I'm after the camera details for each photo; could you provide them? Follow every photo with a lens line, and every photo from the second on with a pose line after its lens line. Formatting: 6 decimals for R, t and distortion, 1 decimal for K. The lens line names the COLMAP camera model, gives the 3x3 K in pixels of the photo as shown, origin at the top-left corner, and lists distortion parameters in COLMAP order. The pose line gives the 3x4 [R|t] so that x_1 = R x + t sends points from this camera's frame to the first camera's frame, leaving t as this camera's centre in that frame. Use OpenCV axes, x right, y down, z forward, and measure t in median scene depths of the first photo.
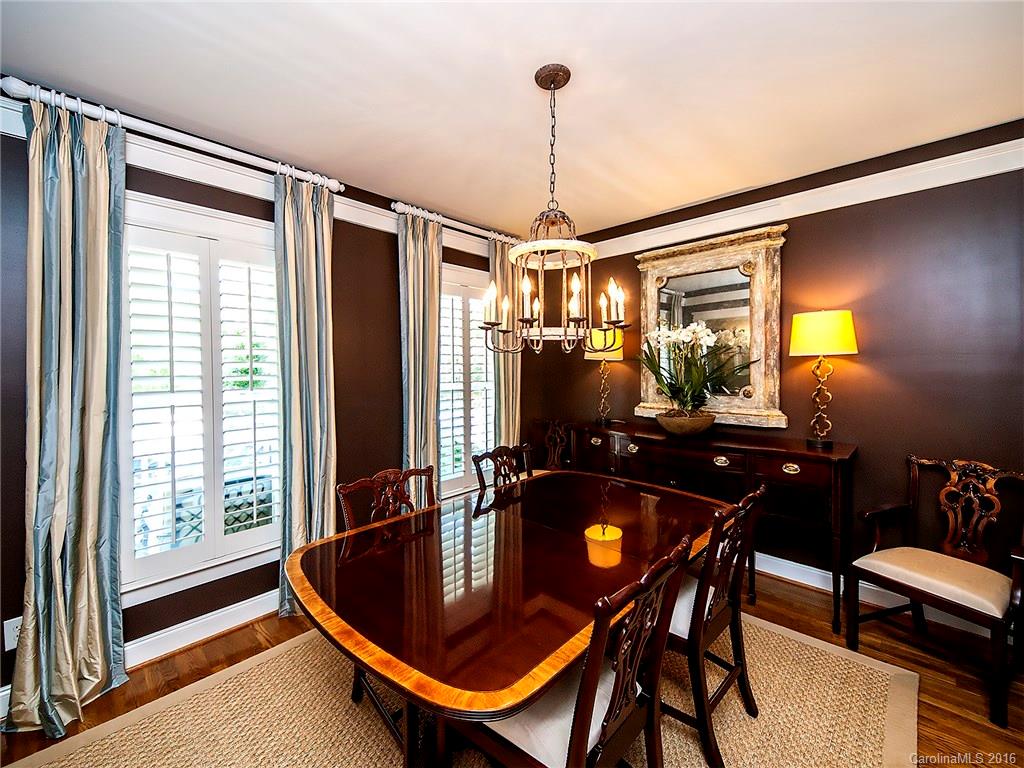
lens RADIAL K [[417.1, 0, 512.0], [0, 417.1, 375.2], [0, 0, 1]] dist [-0.010043, -0.000168]
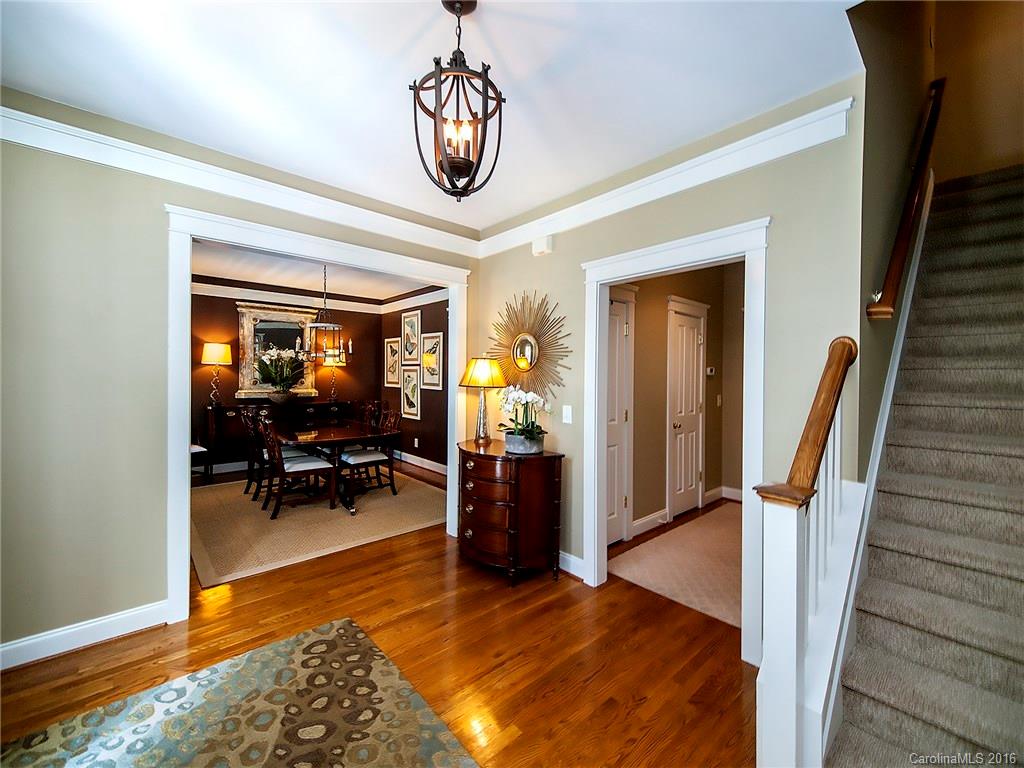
lens RADIAL K [[417.1, 0, 512.0], [0, 417.1, 381.2], [0, 0, 1]] dist [-0.010043, -0.000168]
pose [[0.063307, -0.005162, 0.997981, -1.413908], [0.002082, 0.999985, 0.005041, 0.026214], [-0.997992, 0.001758, 0.063317, -0.218426]]
